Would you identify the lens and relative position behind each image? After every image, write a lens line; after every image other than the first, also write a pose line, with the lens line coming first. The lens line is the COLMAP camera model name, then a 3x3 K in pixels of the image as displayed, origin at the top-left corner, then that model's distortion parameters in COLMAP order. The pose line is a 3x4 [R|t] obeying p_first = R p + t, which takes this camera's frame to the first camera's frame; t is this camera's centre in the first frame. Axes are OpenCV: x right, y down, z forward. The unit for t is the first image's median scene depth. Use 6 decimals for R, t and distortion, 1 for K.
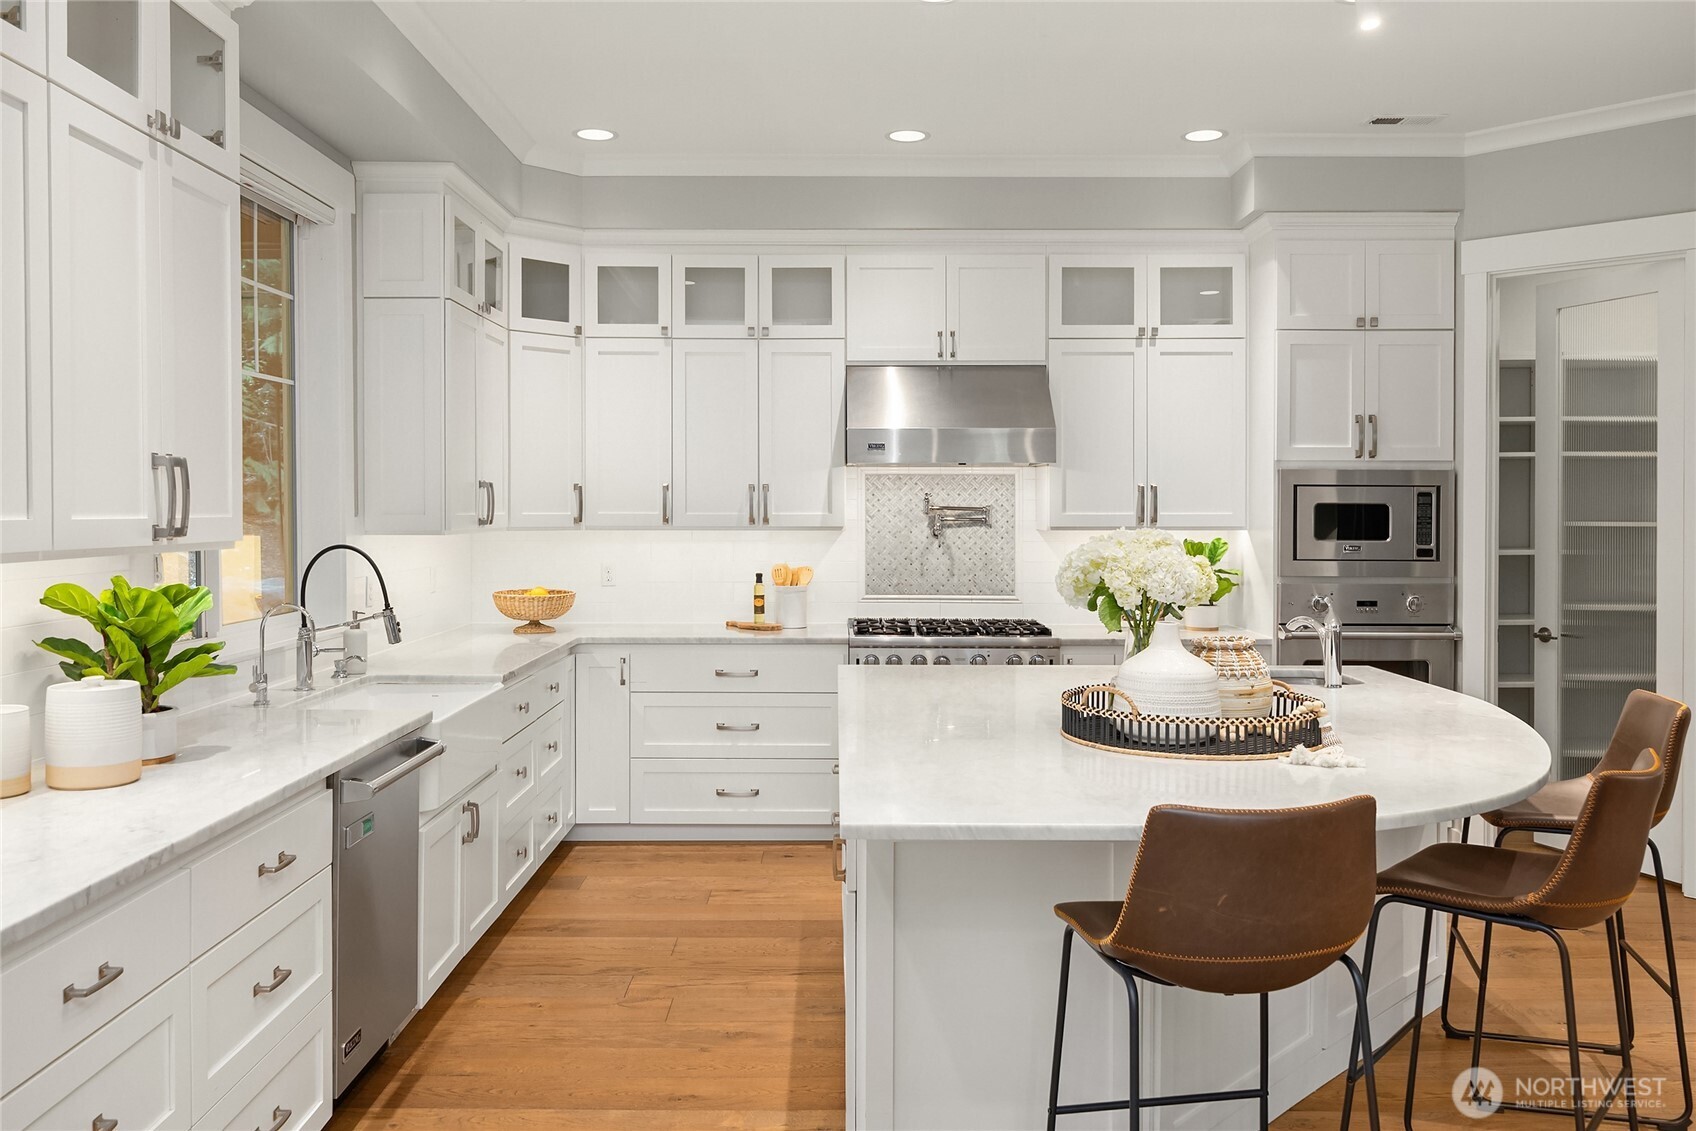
lens RADIAL K [[1305.6, 0, 846.5], [0, 1305.6, 547.0], [0, 0, 1]] dist [-0.008684, -0.000819]
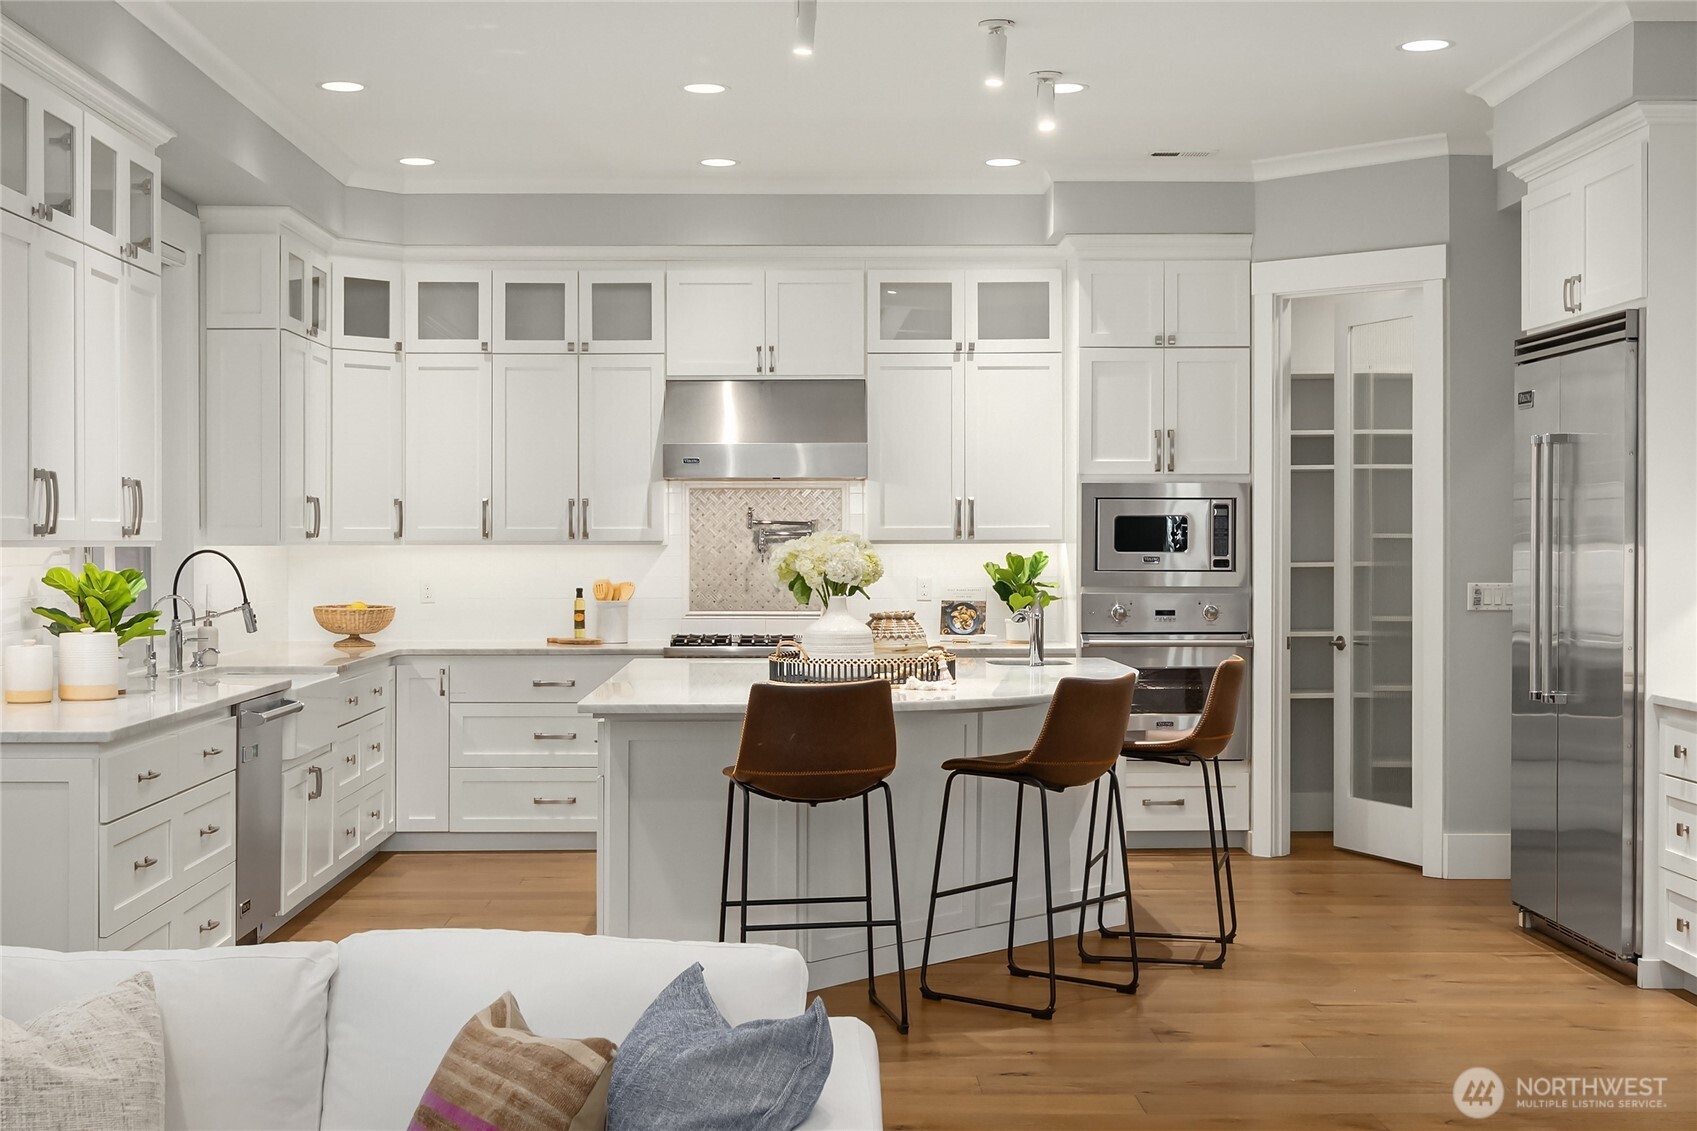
lens RADIAL K [[2176.6, 0, 812.0], [0, 2176.6, 526.4], [0, 0, 1]] dist [0.003388, 0.000000]
pose [[0.999996, -0.002883, 0.000534, 0.117257], [0.002901, 0.999325, -0.036618, 0.036713], [-0.000428, 0.036620, 0.999329, -0.706423]]
